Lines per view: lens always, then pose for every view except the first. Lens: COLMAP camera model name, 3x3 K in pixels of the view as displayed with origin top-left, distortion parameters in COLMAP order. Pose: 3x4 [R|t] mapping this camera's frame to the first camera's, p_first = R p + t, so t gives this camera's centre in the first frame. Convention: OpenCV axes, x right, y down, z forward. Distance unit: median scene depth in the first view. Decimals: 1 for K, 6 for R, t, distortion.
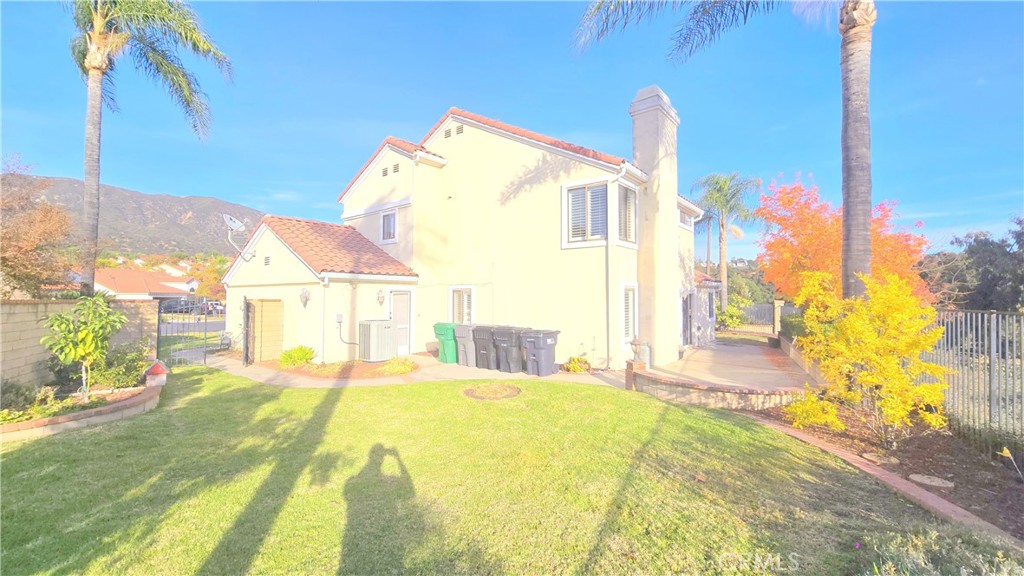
lens RADIAL K [[428.8, 0, 509.8], [0, 428.8, 283.5], [0, 0, 1]] dist [-0.006250, 0.001500]
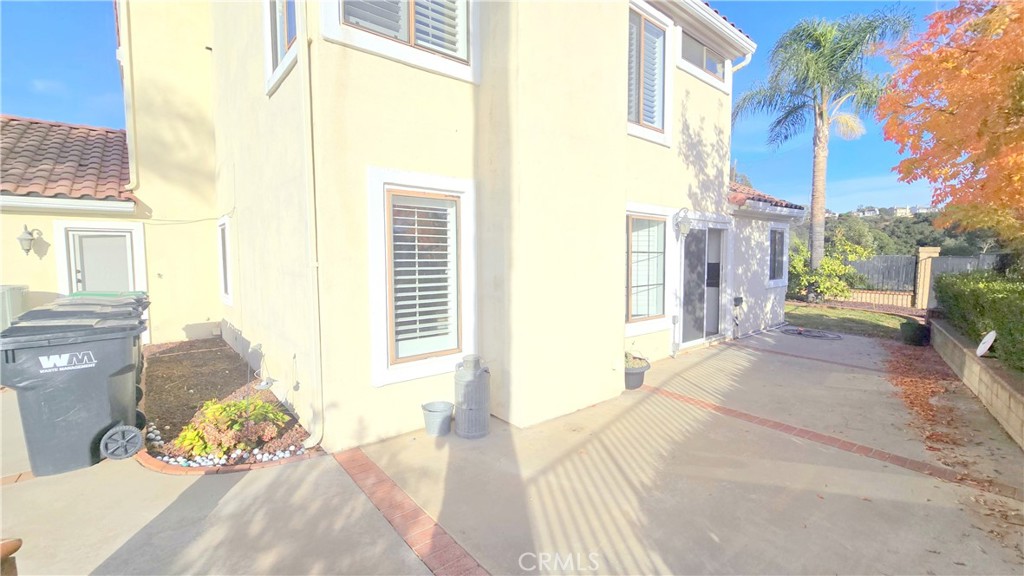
lens RADIAL K [[428.8, 0, 509.6], [0, 428.8, 280.8], [0, 0, 1]] dist [-0.006250, 0.001500]
pose [[0.979571, 0.006565, -0.200993, 0.235407], [0.012157, 0.995706, 0.091773, 0.028008], [0.200732, -0.092341, 0.975284, 0.392714]]
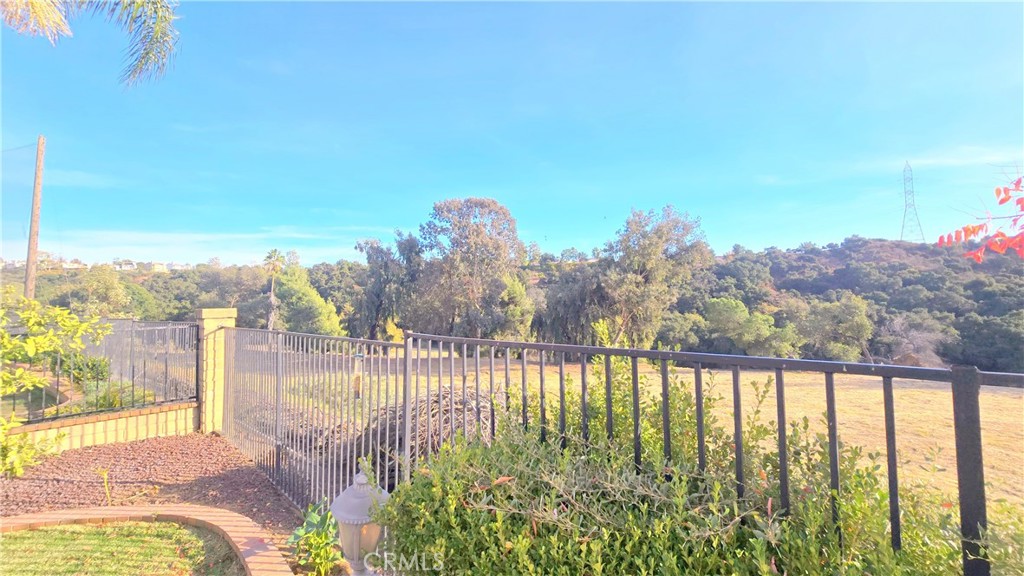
lens RADIAL K [[428.8, 0, 512.6], [0, 428.8, 286.0], [0, 0, 1]] dist [-0.006250, 0.001500]
pose [[0.336663, 0.011177, 0.941559, 0.459151], [0.000992, 0.999925, -0.012225, 0.030266], [-0.941625, 0.005049, 0.336627, 0.774442]]
